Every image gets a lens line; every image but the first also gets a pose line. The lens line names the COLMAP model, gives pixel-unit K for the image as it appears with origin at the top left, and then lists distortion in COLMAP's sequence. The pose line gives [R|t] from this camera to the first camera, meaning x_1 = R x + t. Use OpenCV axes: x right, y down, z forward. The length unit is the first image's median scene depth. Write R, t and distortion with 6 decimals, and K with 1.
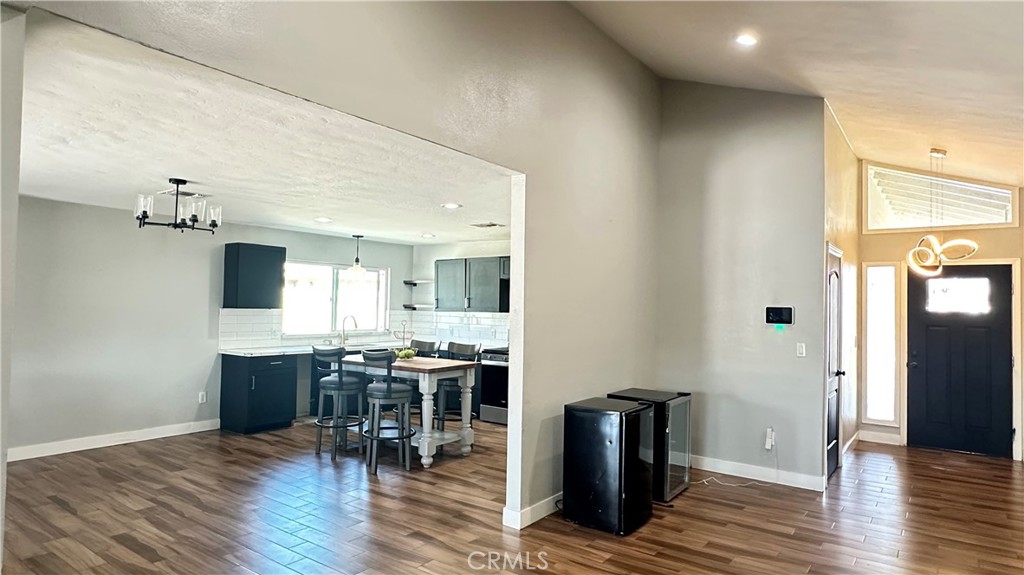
lens RADIAL K [[592.5, 0, 515.5], [0, 592.5, 287.4], [0, 0, 1]] dist [0.005815, 0.001638]
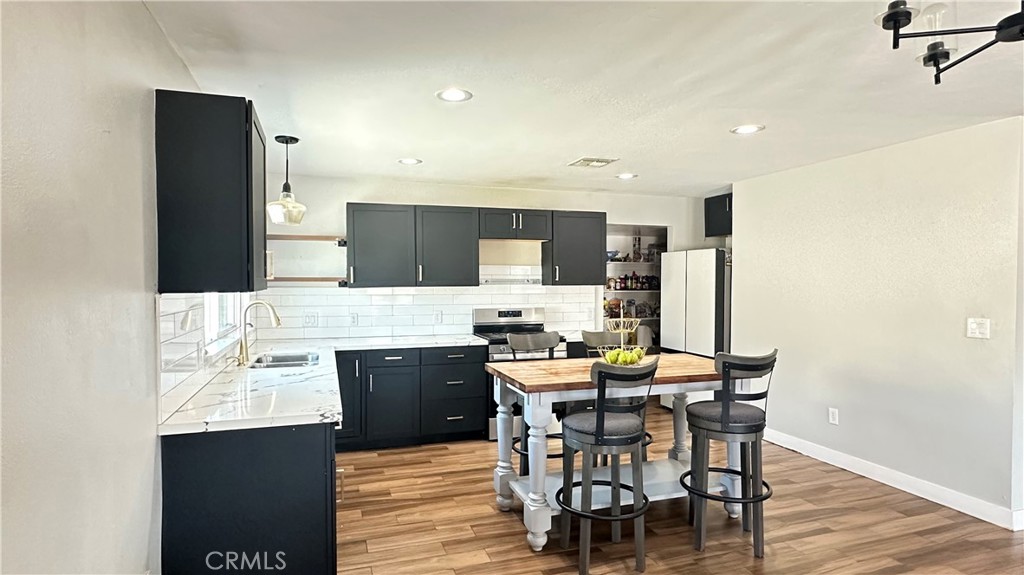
lens RADIAL K [[549.9, 0, 513.5], [0, 549.9, 290.9], [0, 0, 1]] dist [-0.002360, 0.000004]
pose [[0.576951, -0.032582, 0.816129, -0.623015], [-0.014472, 0.998639, 0.050100, 0.016525], [-0.816651, -0.040716, 0.575694, 0.672763]]
